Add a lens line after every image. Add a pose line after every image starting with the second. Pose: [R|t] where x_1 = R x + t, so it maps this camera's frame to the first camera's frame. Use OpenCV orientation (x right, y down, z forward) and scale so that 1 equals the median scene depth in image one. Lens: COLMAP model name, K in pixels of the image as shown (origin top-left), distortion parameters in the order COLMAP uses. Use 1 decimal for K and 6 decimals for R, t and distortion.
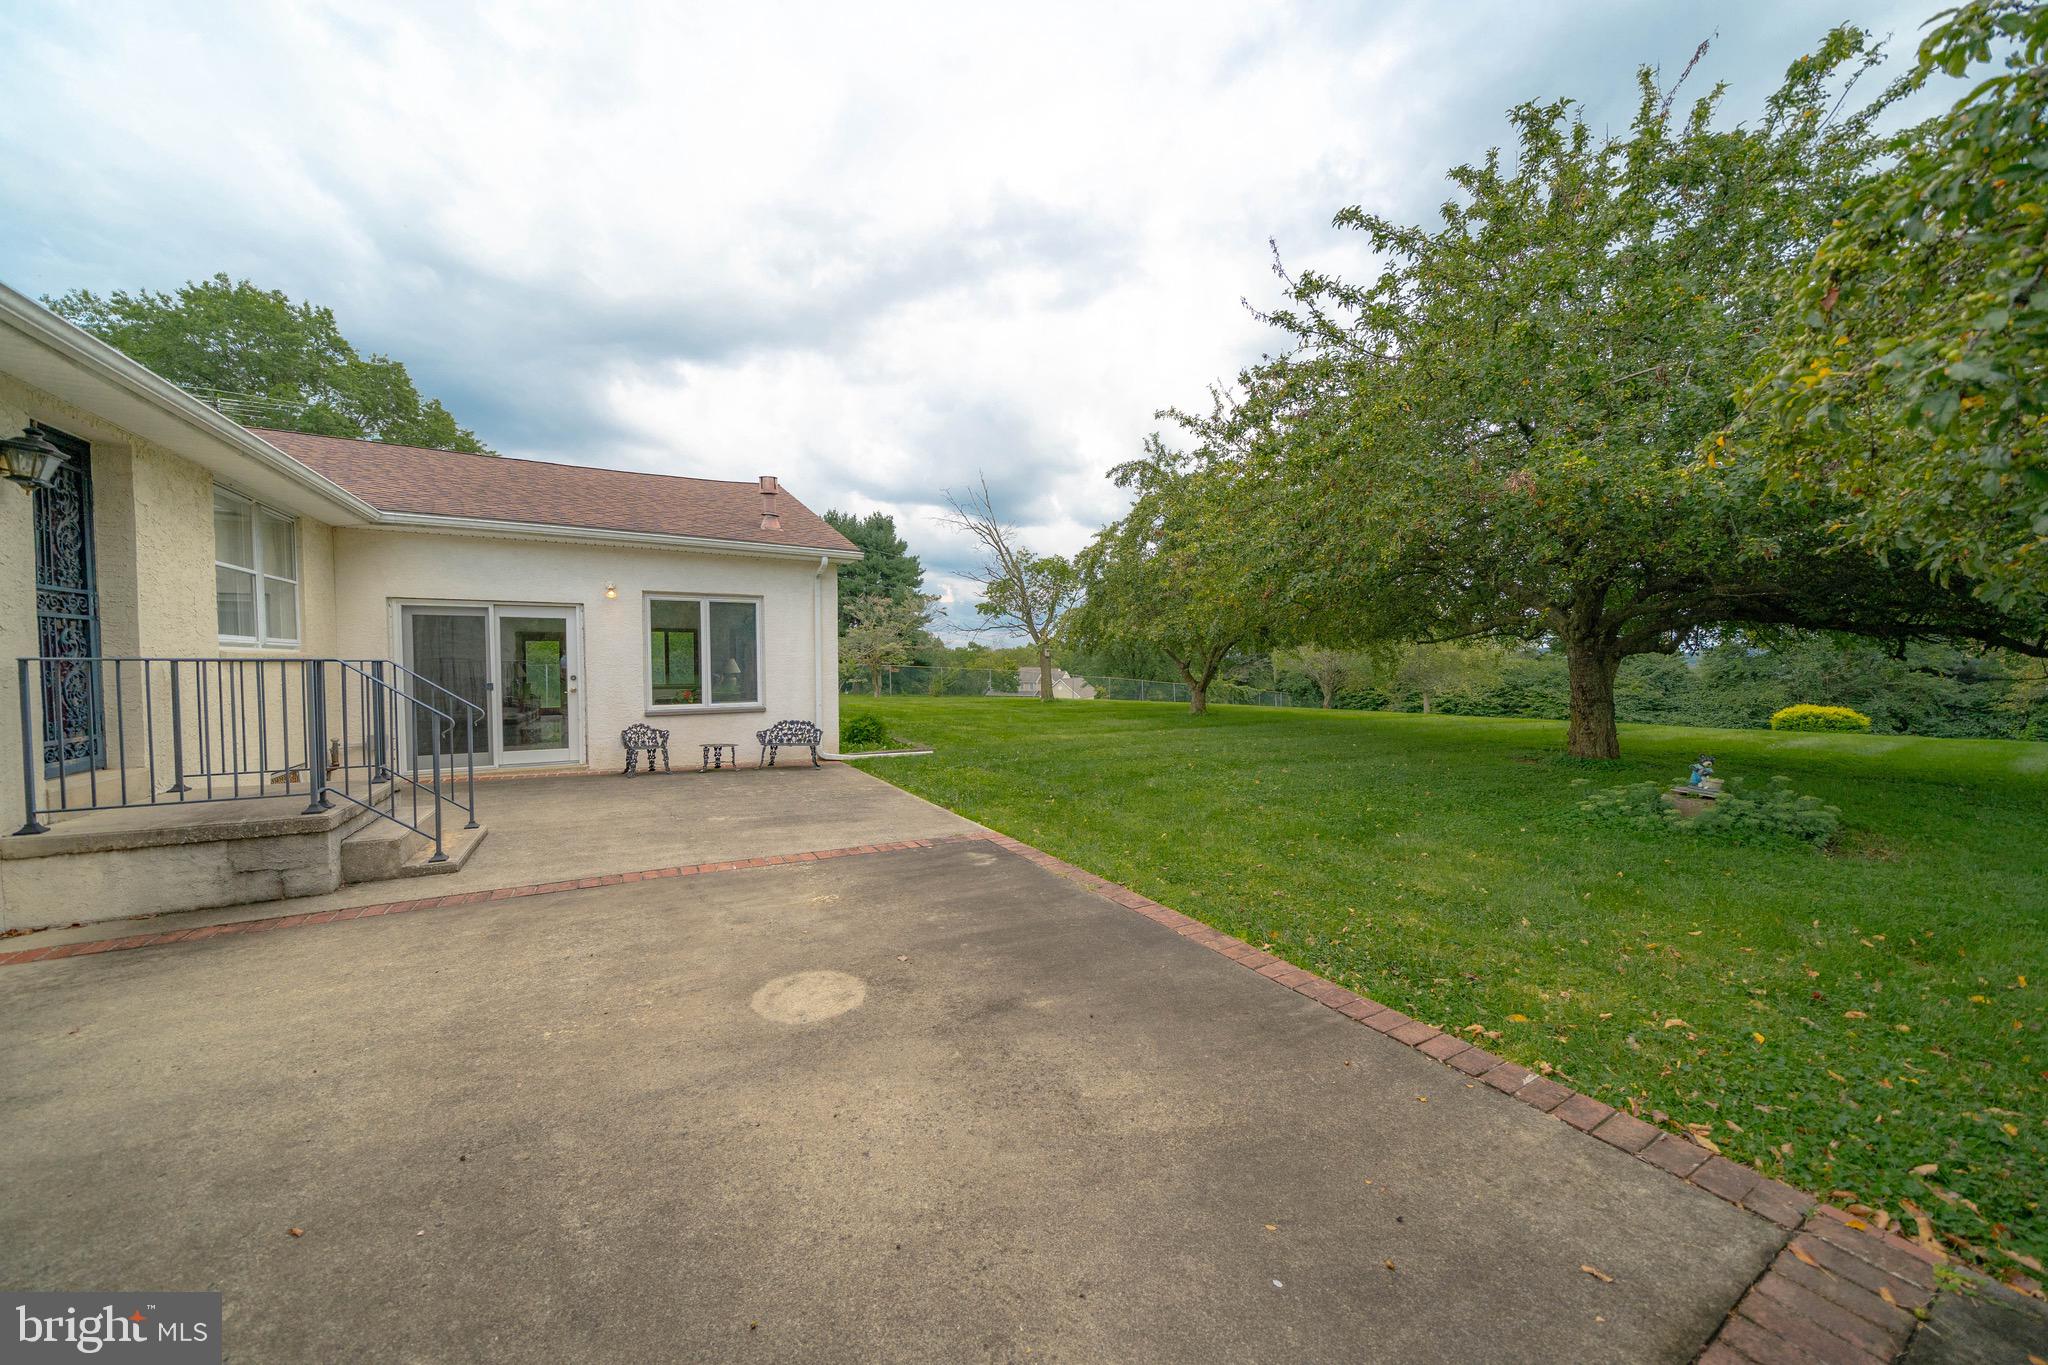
lens RADIAL K [[698.7, 0, 1024.0], [0, 698.7, 682.5], [0, 0, 1]] dist [-0.000549, -0.000025]
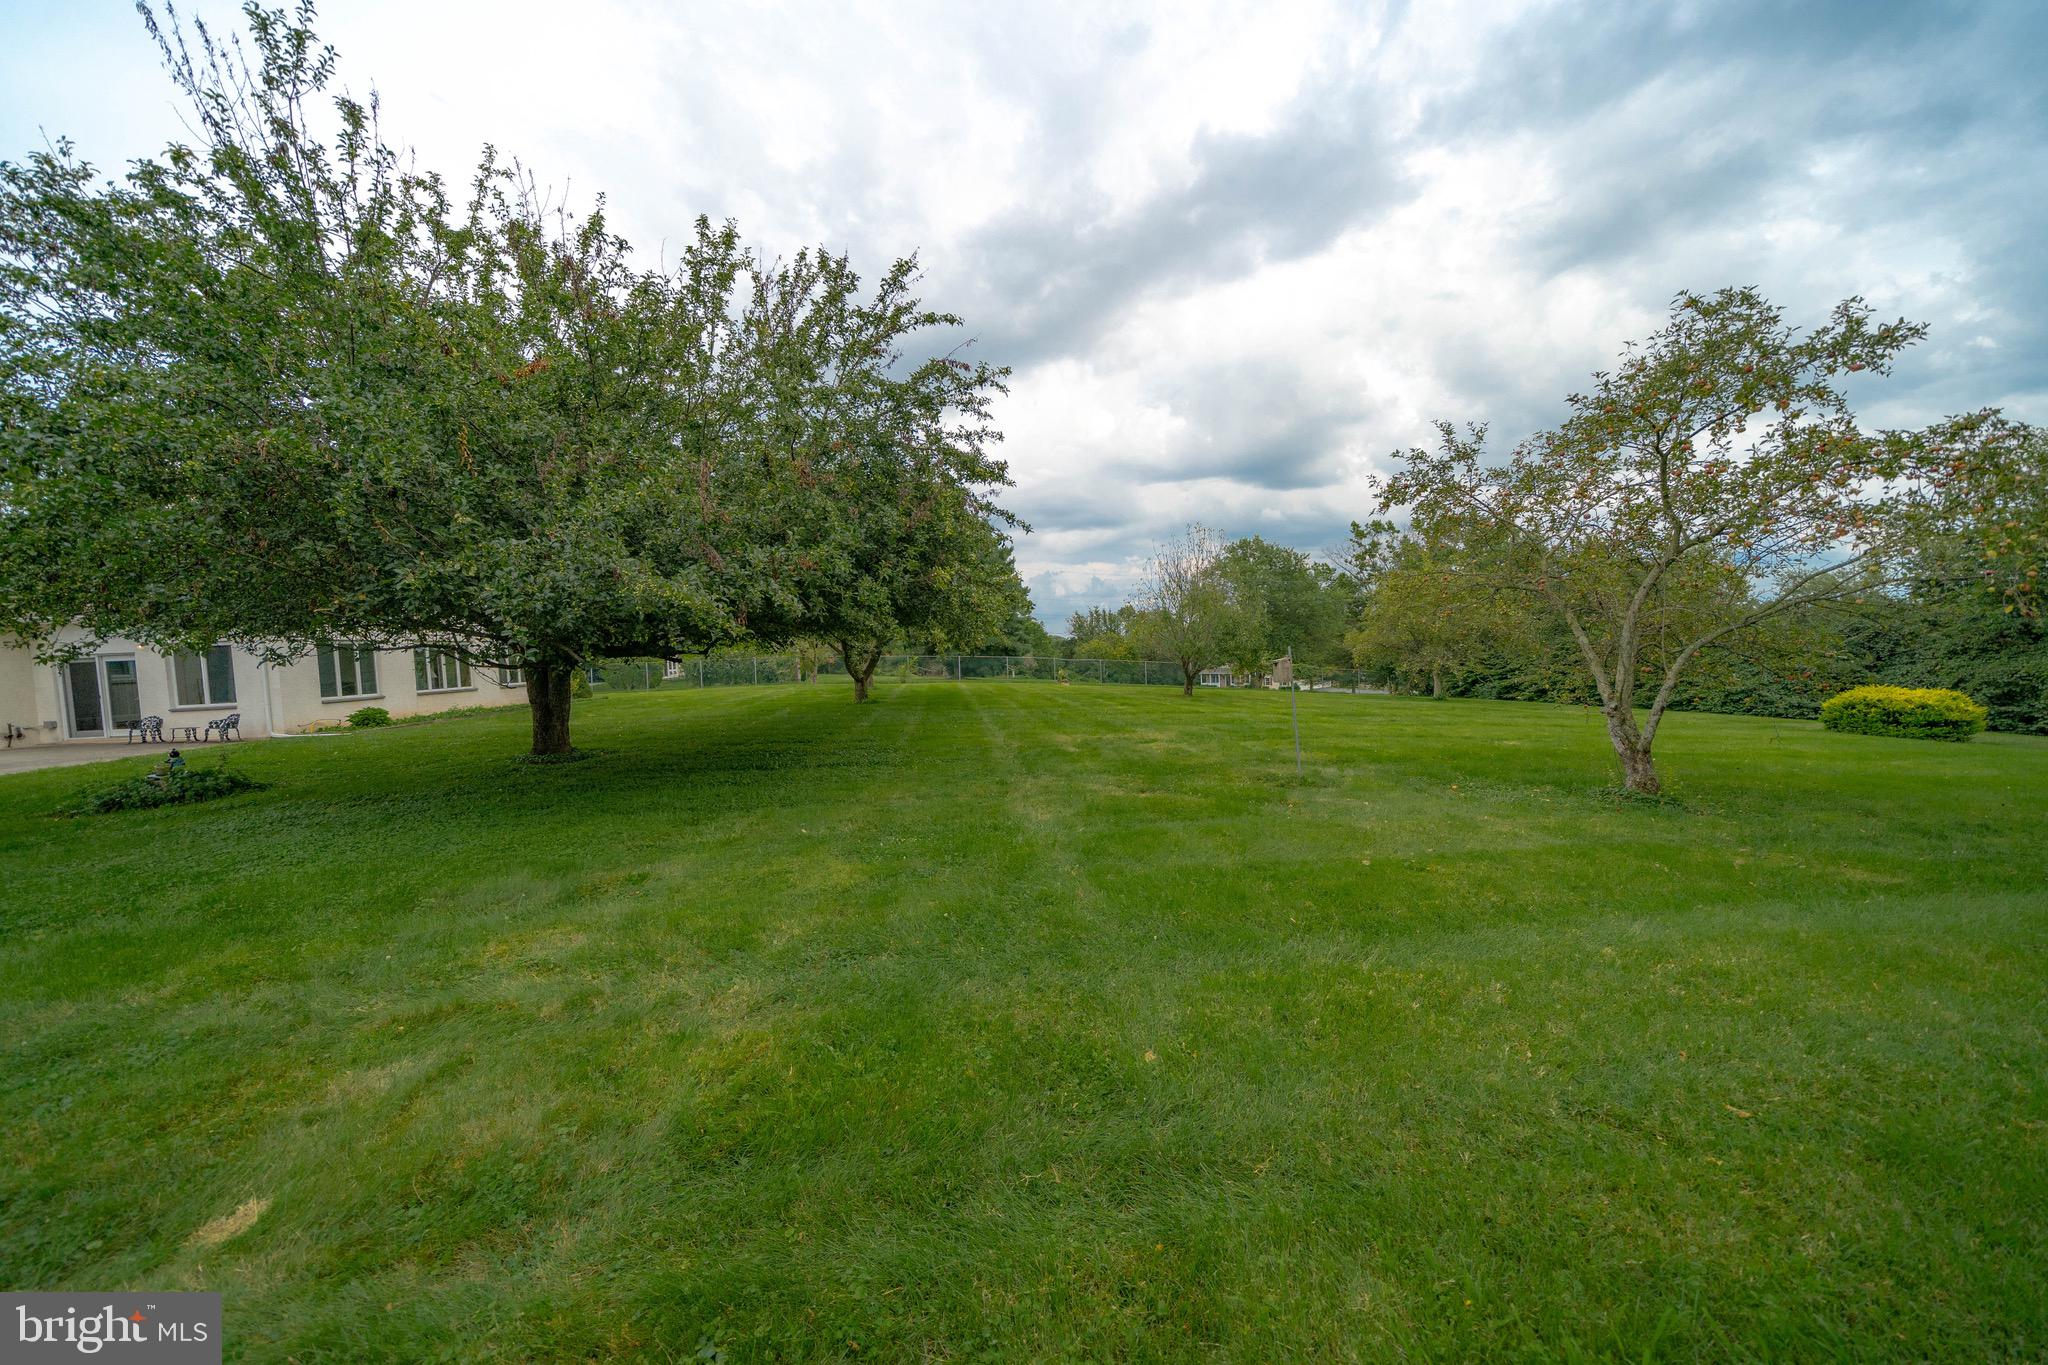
lens RADIAL K [[662.1, 0, 999.2], [0, 662.1, 678.4], [0, 0, 1]] dist [-0.007629, -0.000047]
pose [[0.898891, -0.007198, -0.438113, 2.487751], [0.023165, 0.999247, 0.031111, -0.048225], [0.437560, -0.038114, 0.898381, 0.478096]]
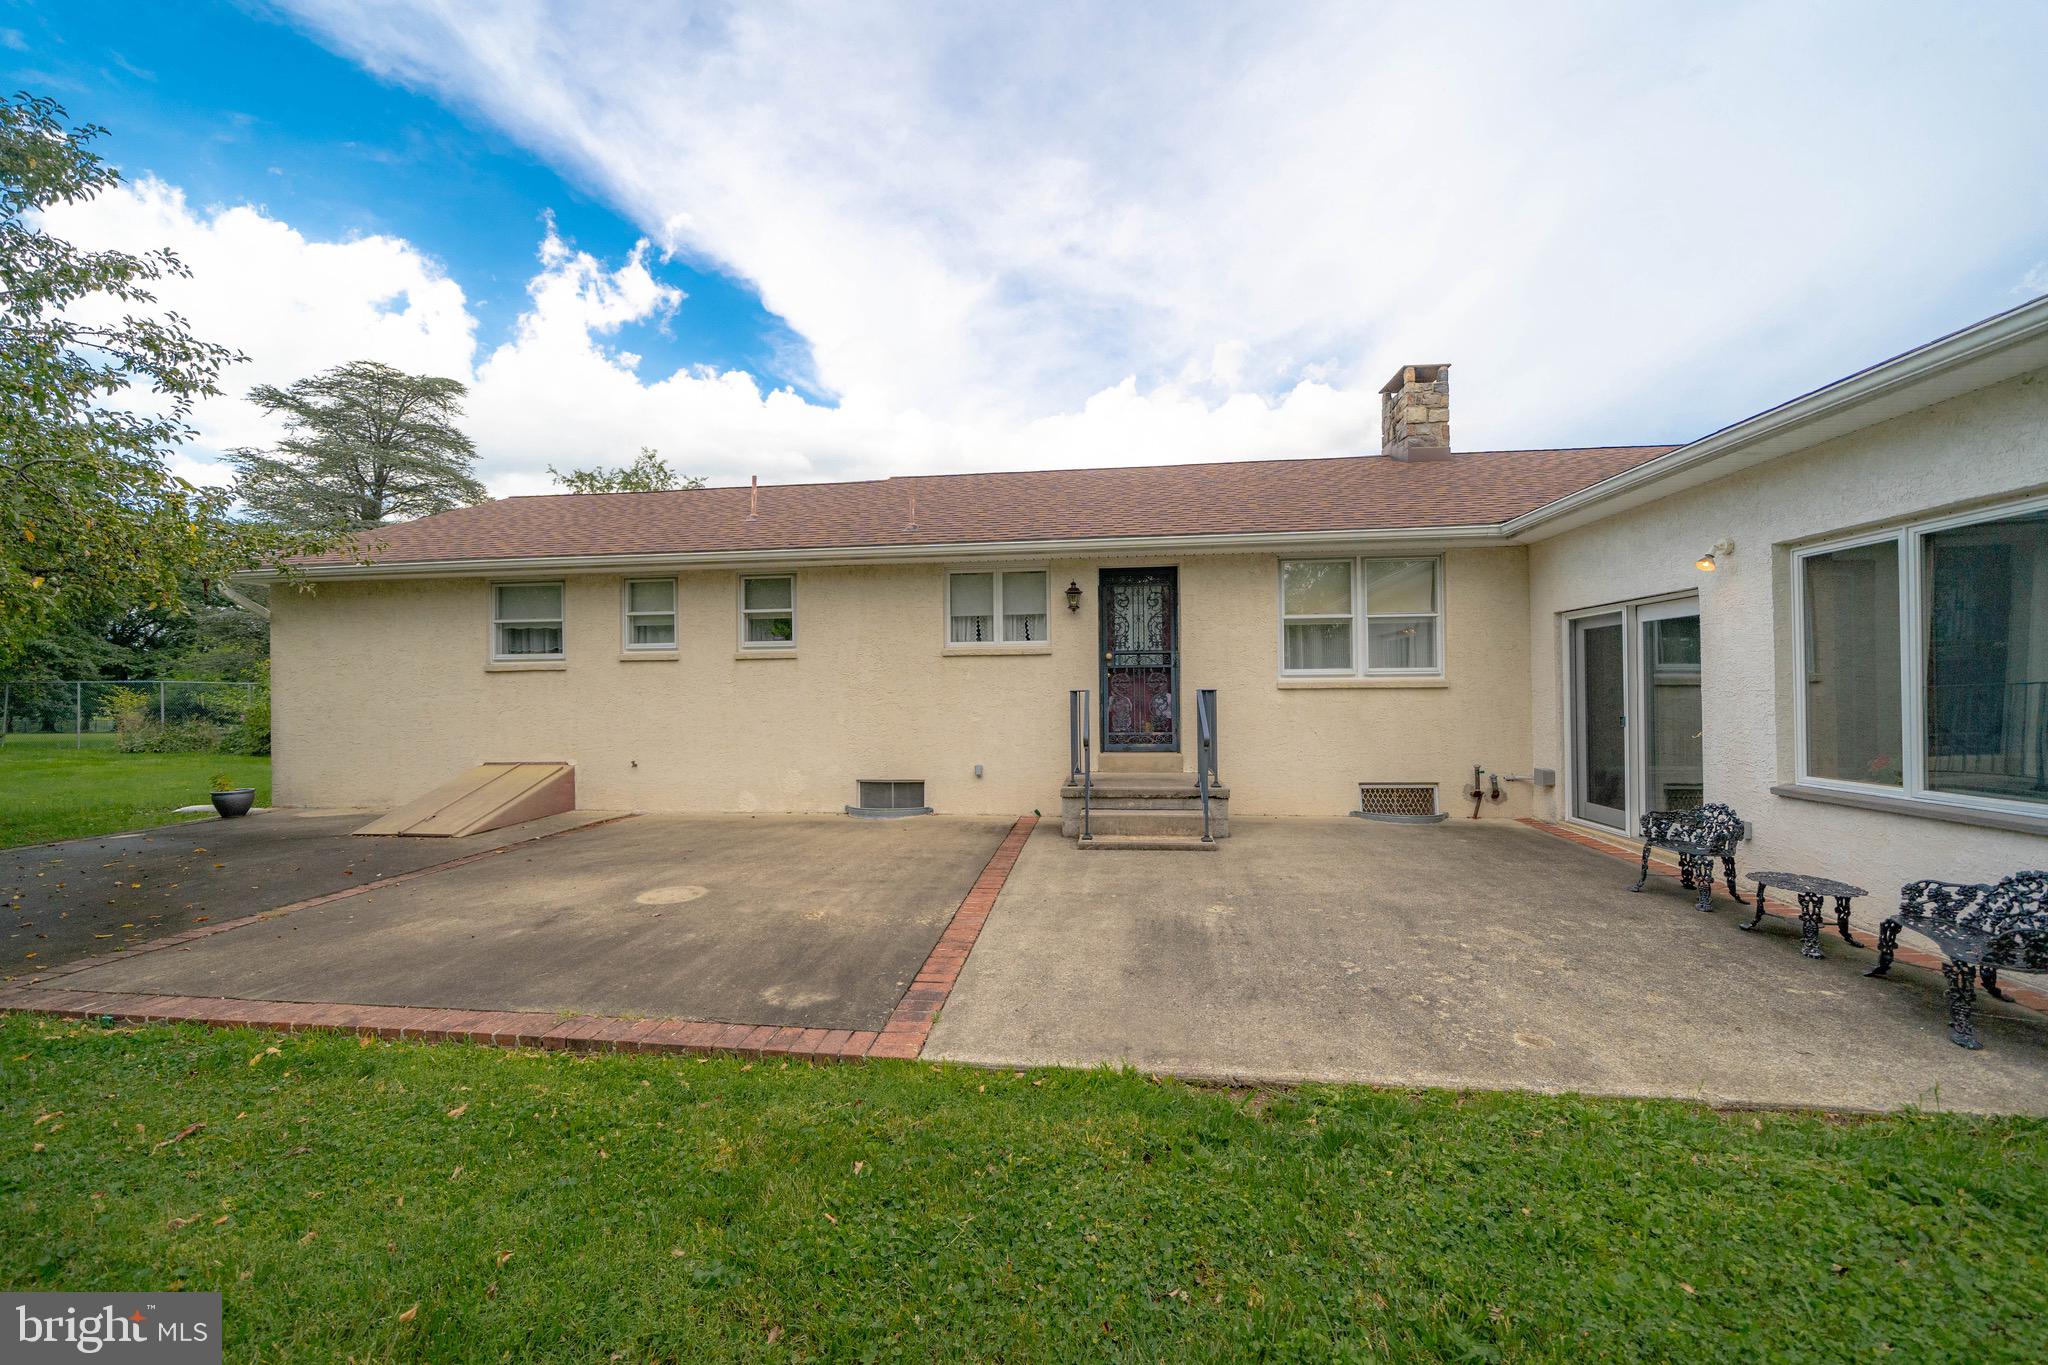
lens RADIAL K [[773.5, 0, 1024.0], [0, 773.5, 682.5], [0, 0, 1]] dist [-0.002763, -0.000172]
pose [[-0.598553, -0.001166, -0.801083, 0.253147], [-0.012864, 0.999884, 0.008156, -0.034352], [0.800980, 0.015187, -0.598498, 1.033996]]
